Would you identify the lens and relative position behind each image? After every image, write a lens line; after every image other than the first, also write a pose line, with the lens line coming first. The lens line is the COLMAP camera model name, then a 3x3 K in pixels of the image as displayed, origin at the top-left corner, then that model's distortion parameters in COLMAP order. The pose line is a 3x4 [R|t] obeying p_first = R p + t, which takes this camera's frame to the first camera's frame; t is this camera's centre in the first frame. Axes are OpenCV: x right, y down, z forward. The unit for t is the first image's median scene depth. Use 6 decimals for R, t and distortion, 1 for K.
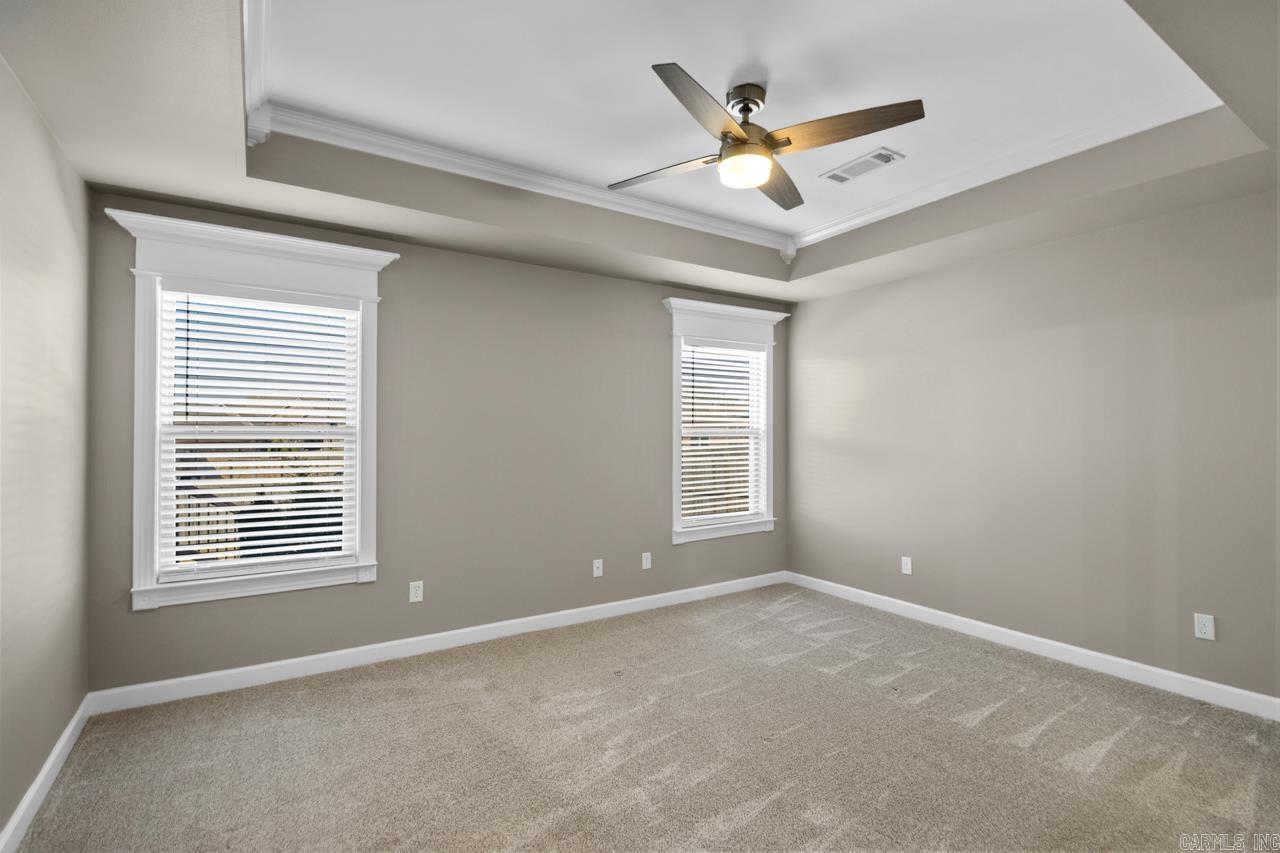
lens RADIAL K [[594.1, 0, 656.9], [0, 594.1, 418.8], [0, 0, 1]] dist [0.015202, -0.016993]
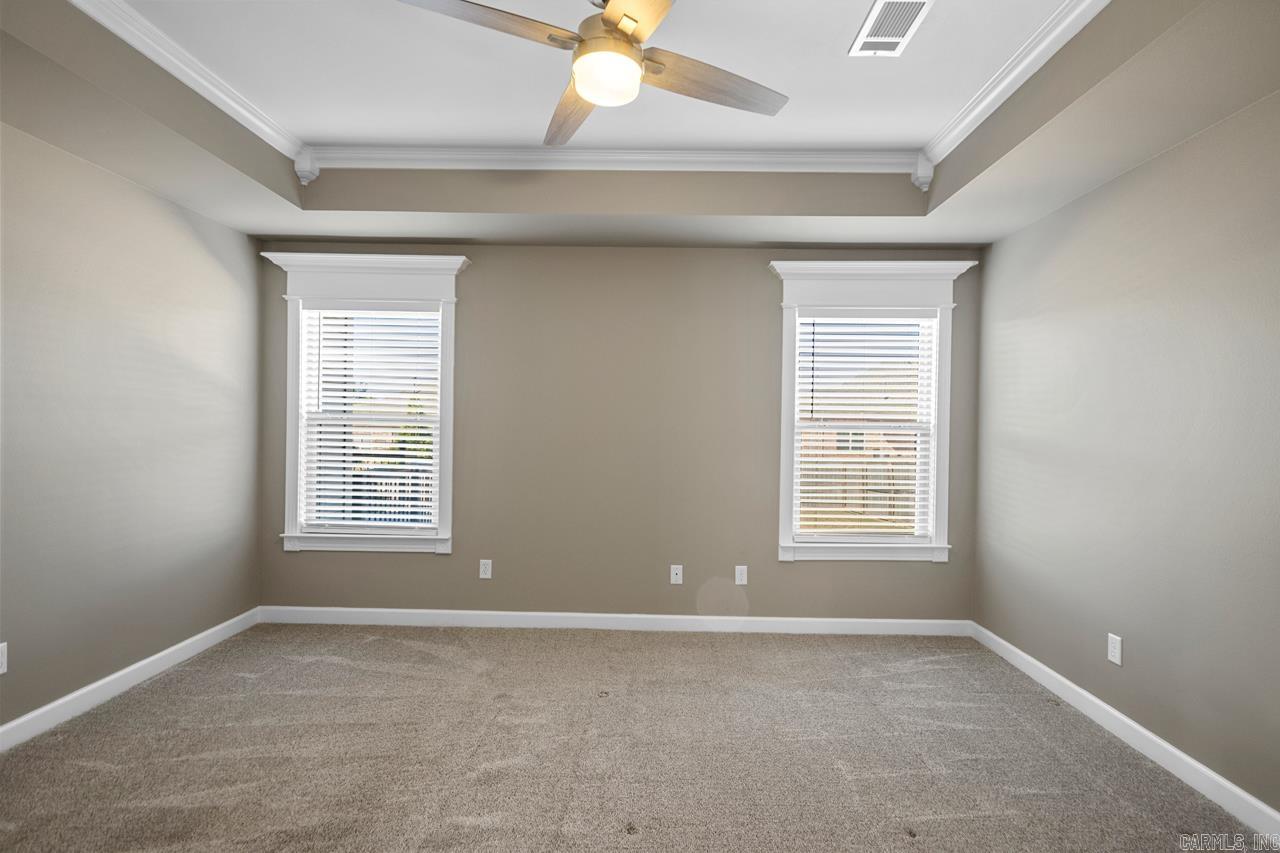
lens RADIAL K [[594.1, 0, 640.0], [0, 594.1, 419.3], [0, 0, 1]] dist [0.015202, -0.016993]
pose [[0.826894, 0.007365, -0.562310, 0.391085], [-0.002127, 0.999948, 0.009969, 0.008155], [0.562354, -0.007047, 0.826867, 0.247743]]
